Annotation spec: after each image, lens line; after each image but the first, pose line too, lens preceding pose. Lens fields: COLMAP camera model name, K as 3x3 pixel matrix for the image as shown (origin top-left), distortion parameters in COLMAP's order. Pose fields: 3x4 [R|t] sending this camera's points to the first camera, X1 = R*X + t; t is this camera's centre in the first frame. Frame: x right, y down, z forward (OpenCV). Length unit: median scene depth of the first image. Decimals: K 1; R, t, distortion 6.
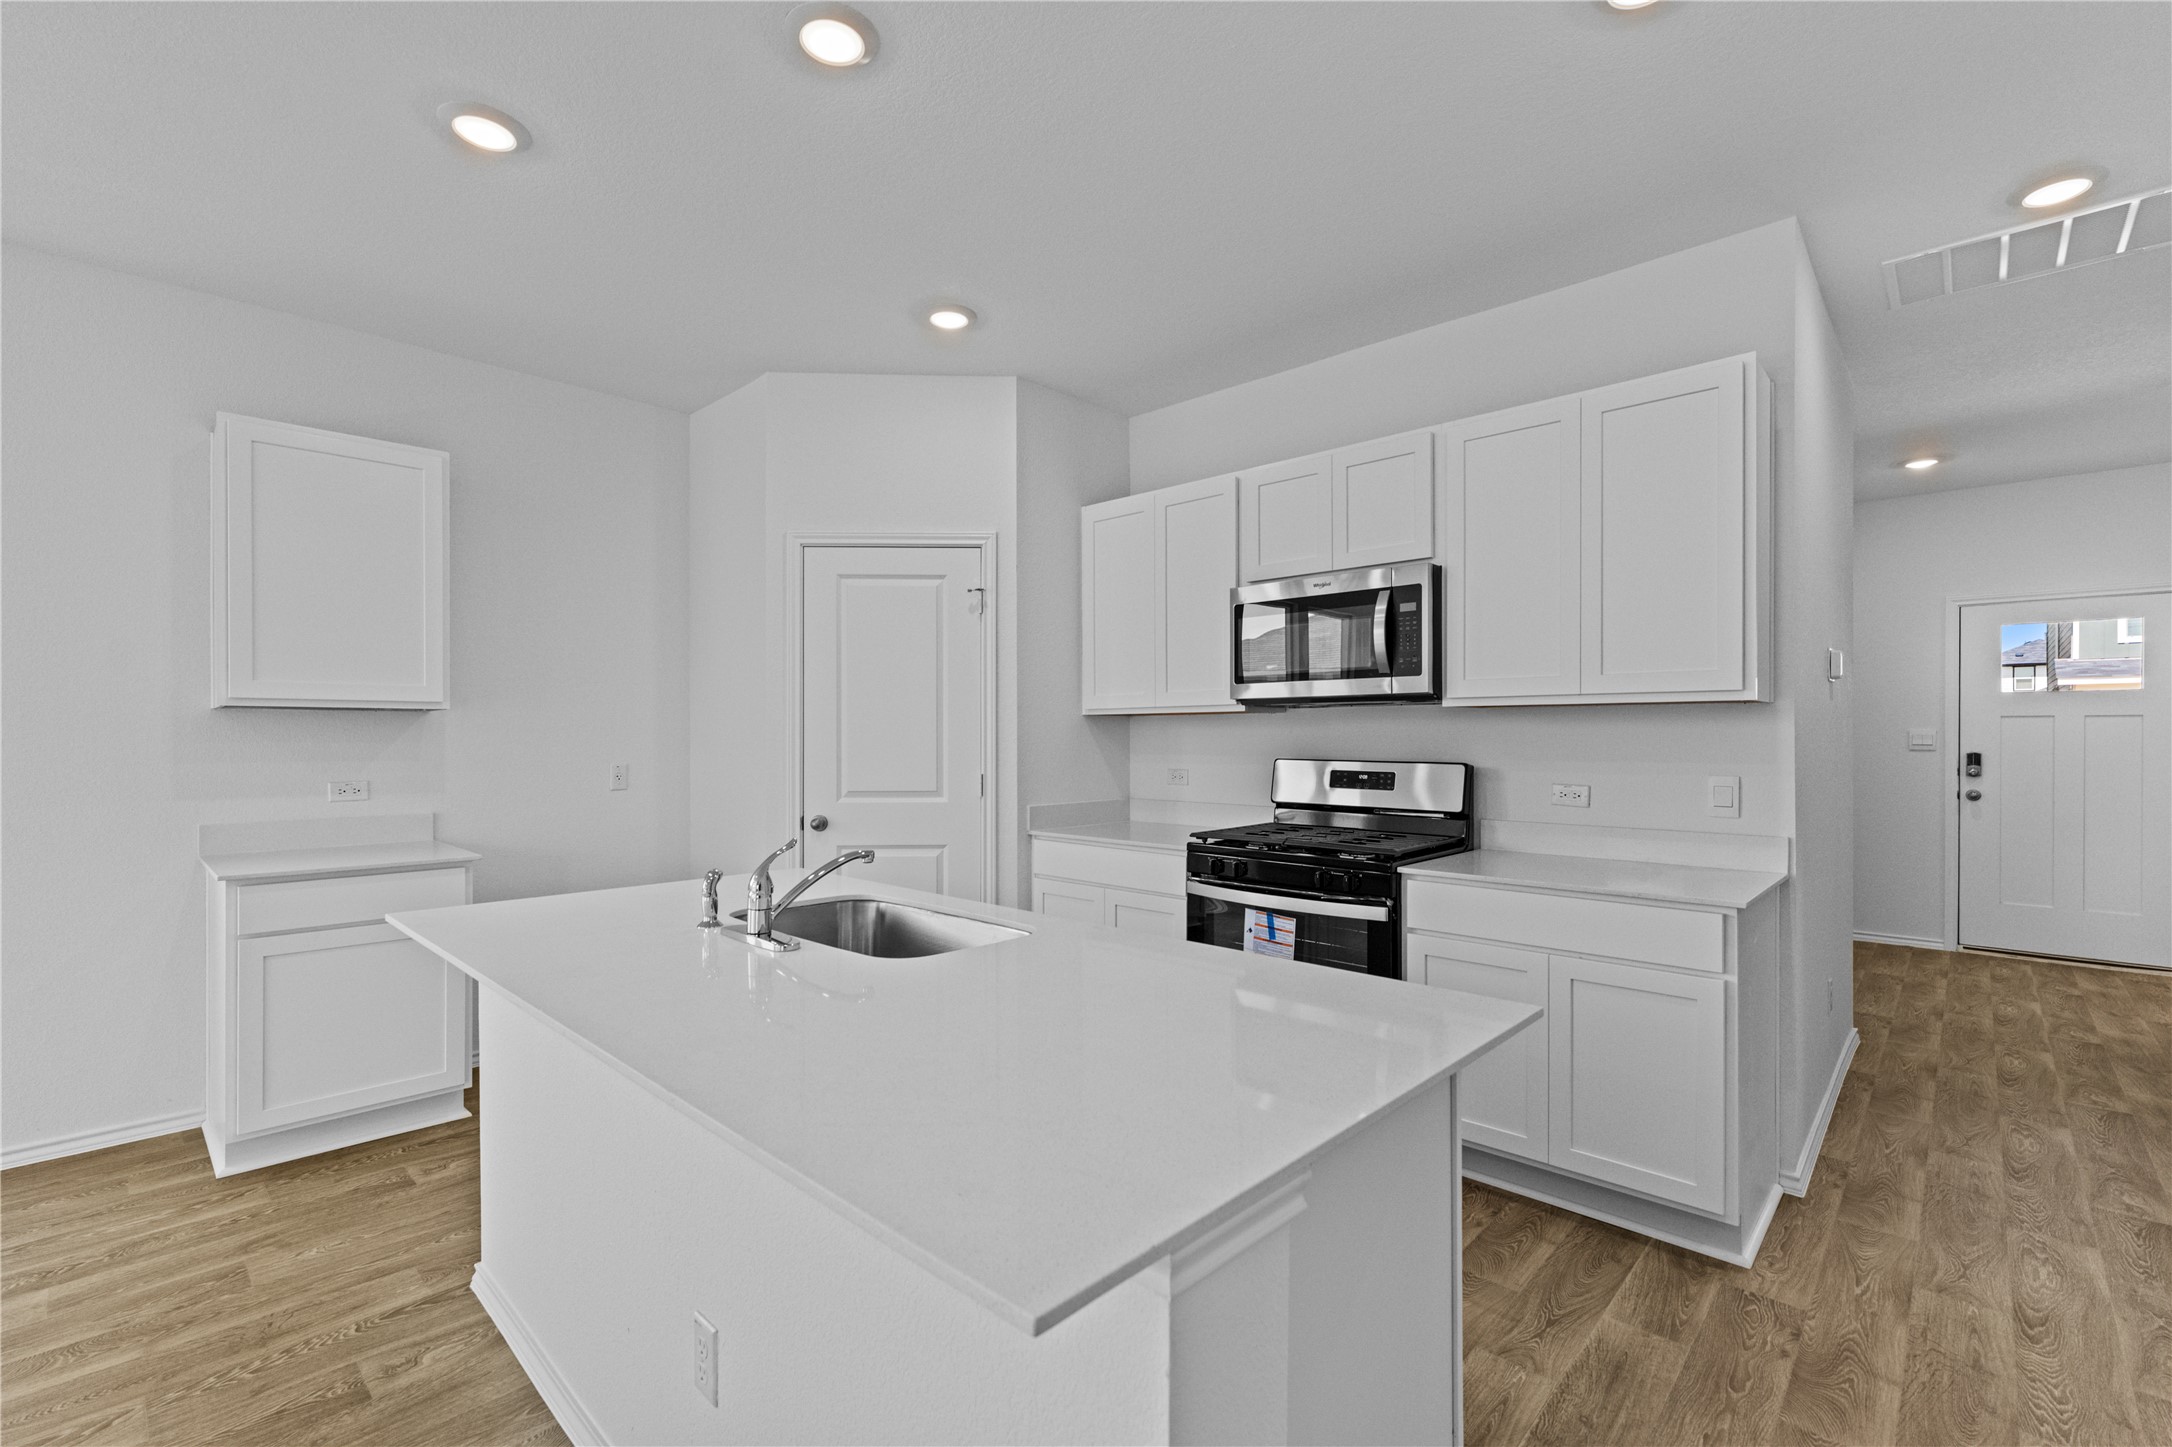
lens RADIAL K [[944.8, 0, 1086.0], [0, 944.8, 723.5], [0, 0, 1]] dist [-0.001657, 0.000010]
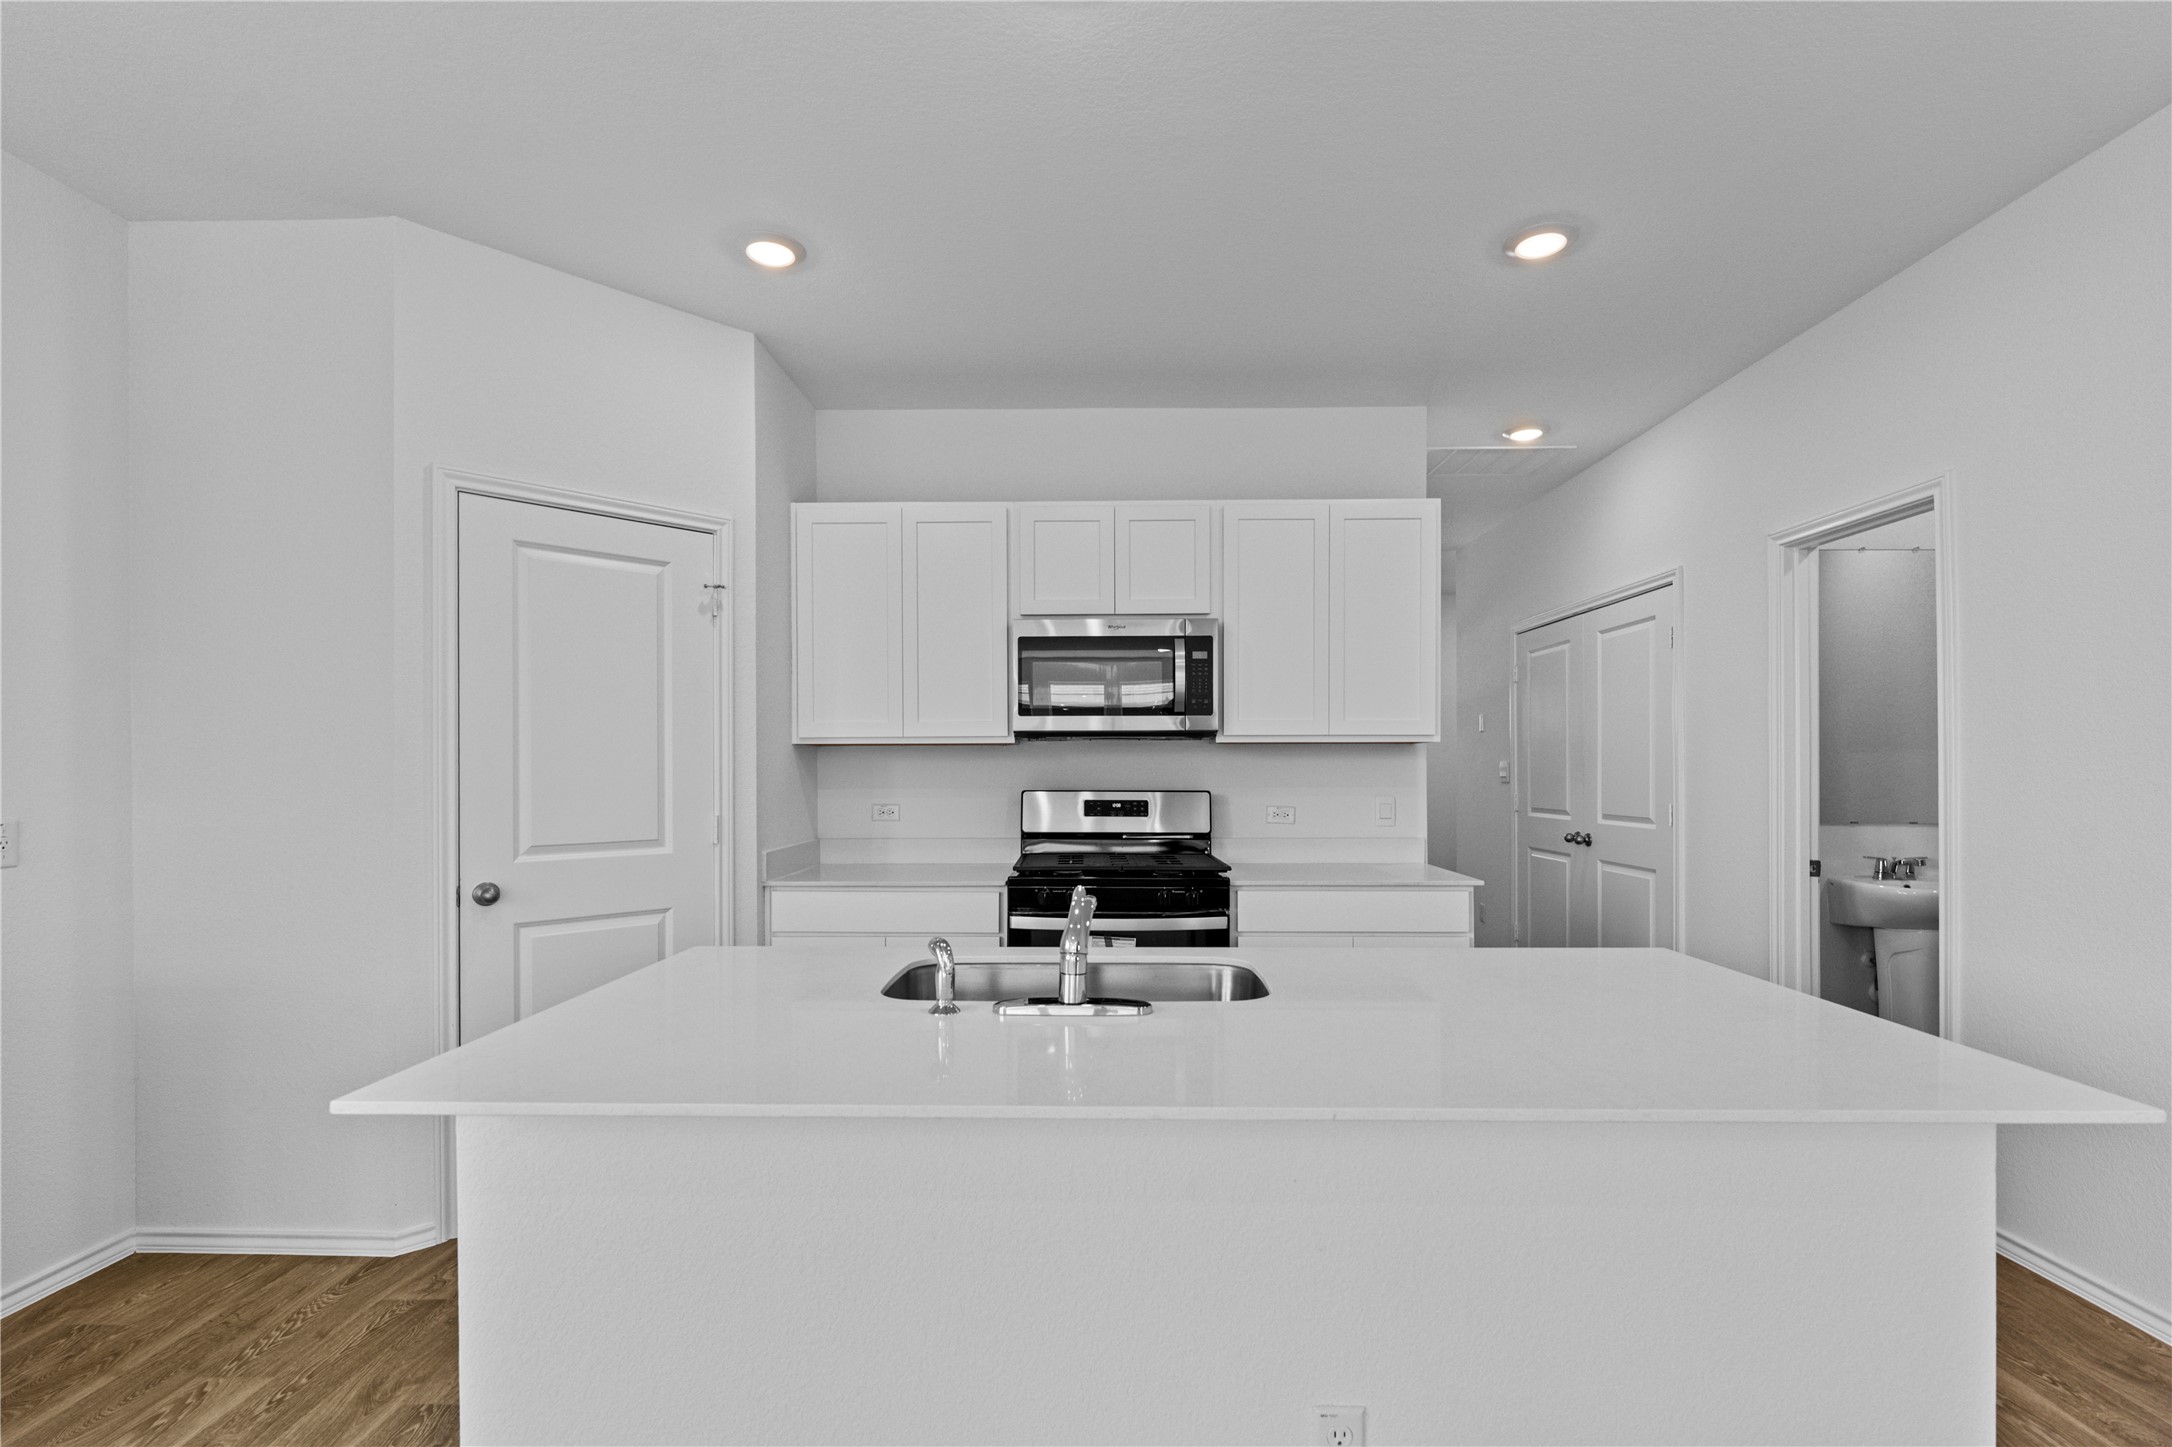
lens RADIAL K [[985.8, 0, 1086.9], [0, 985.8, 747.2], [0, 0, 1]] dist [0.002016, -0.000125]
pose [[0.734809, 0.013726, 0.678135, -0.494474], [-0.007662, 0.999899, -0.011936, 0.003248], [-0.678231, 0.003575, 0.734840, 0.185779]]
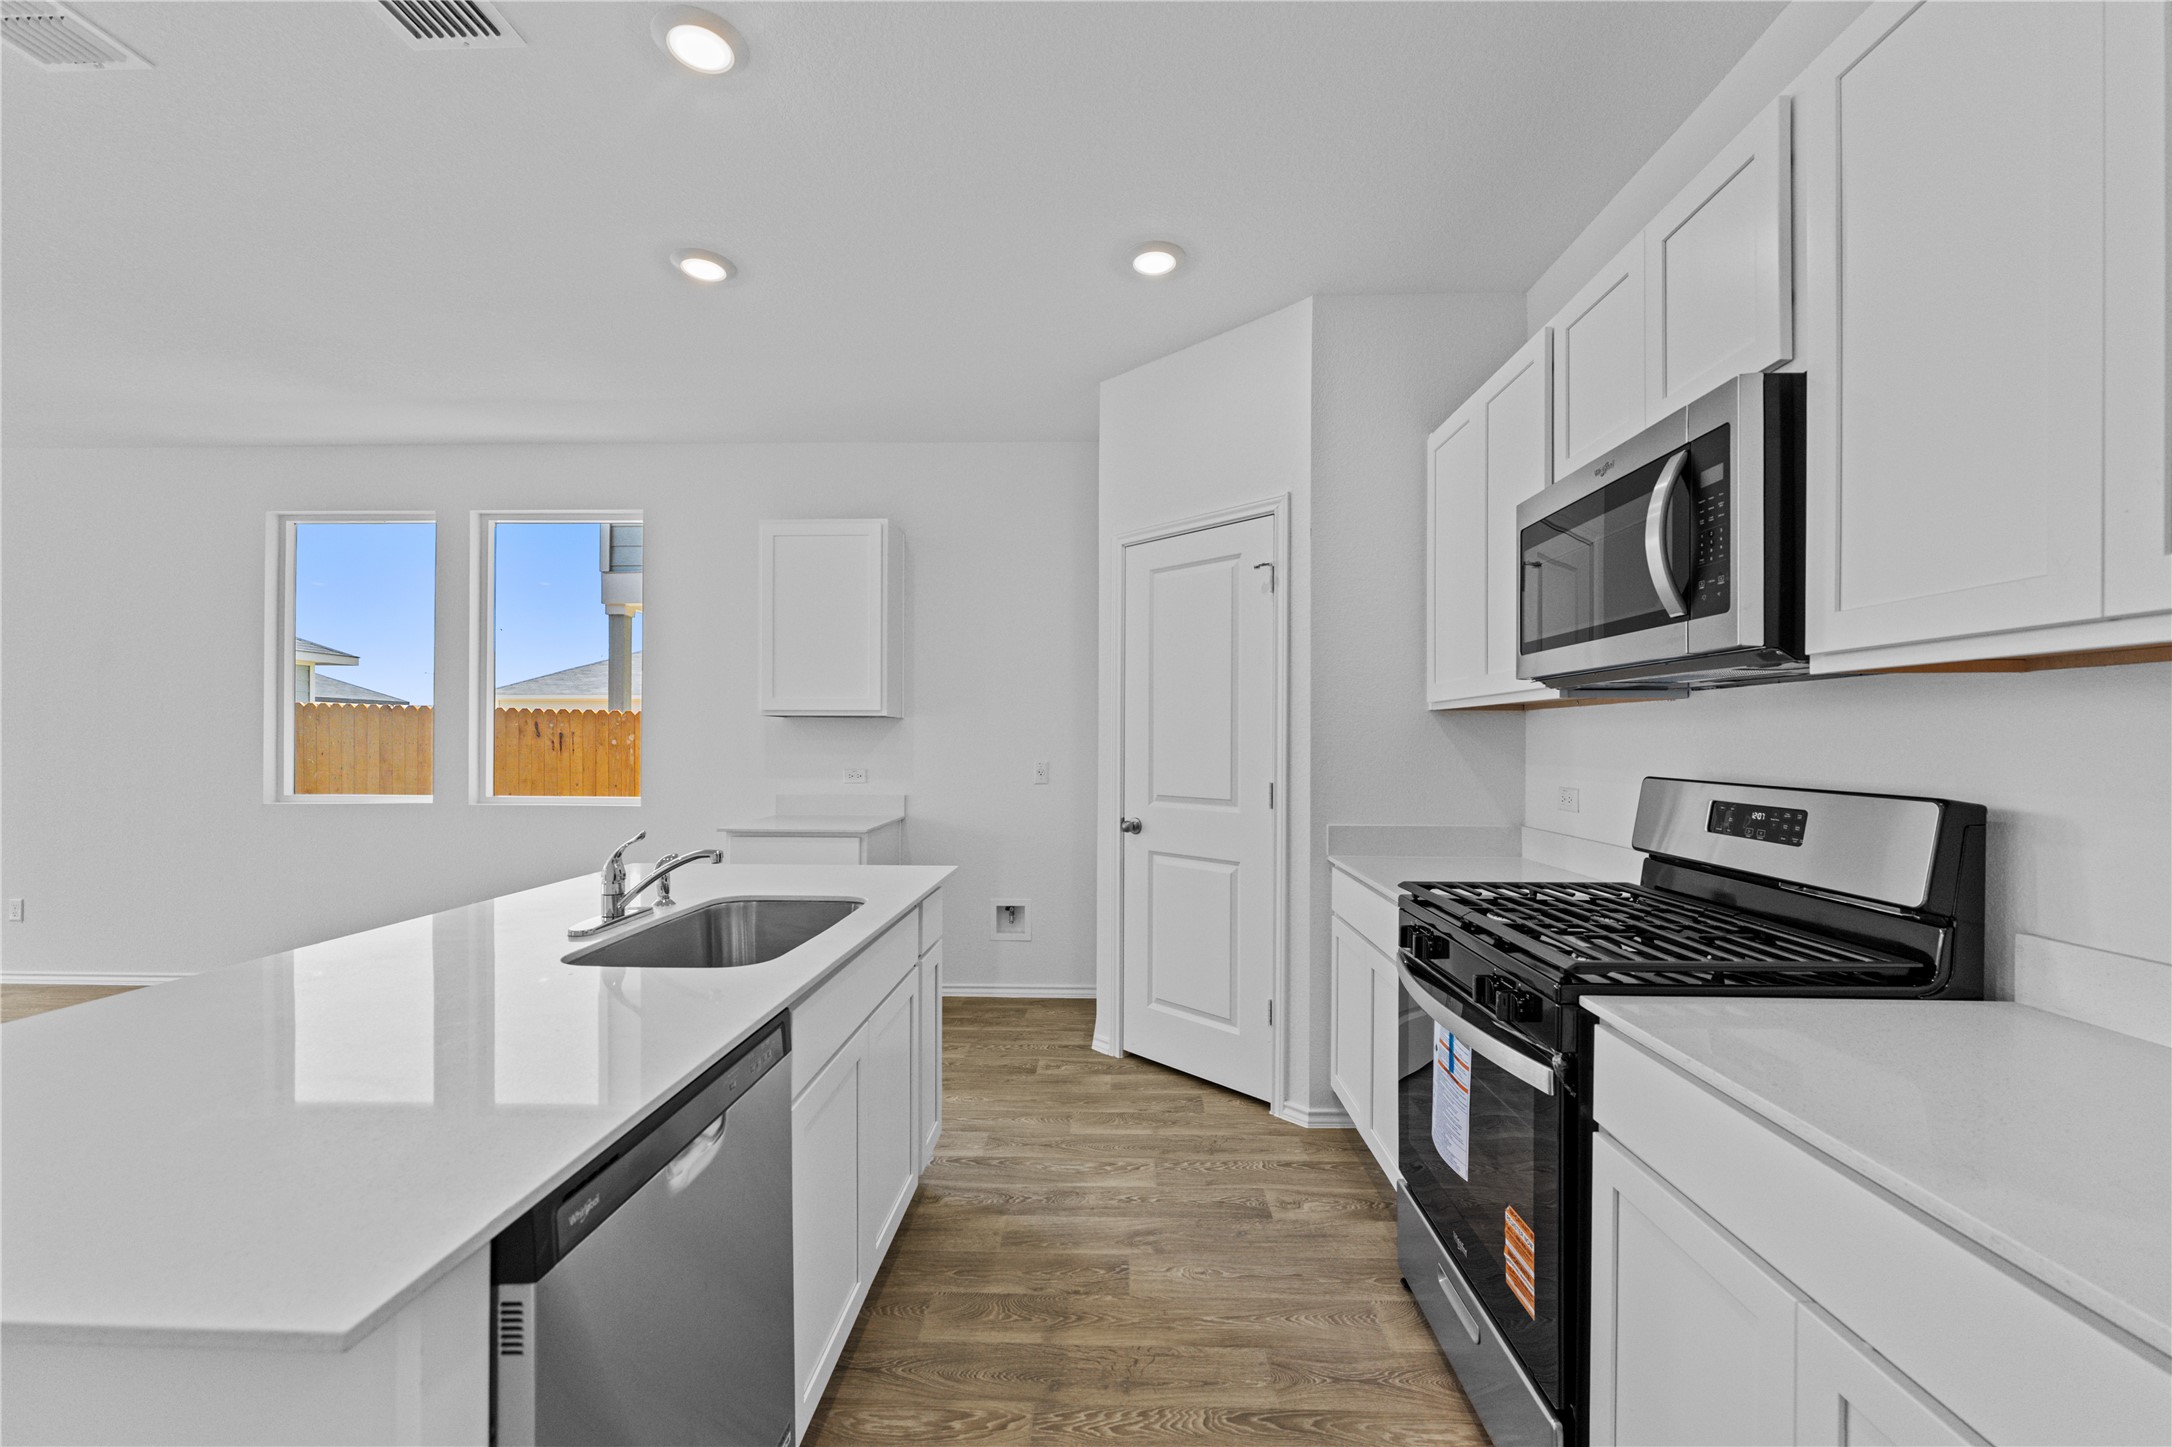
lens RADIAL K [[888.3, 0, 1086.0], [0, 888.3, 723.5], [0, 0, 1]] dist [0.011339, -0.000136]
pose [[0.663257, -0.010144, -0.748323, 0.411070], [0.006824, 0.999949, -0.007506, 0.006451], [0.748361, -0.000128, 0.663292, 0.385657]]
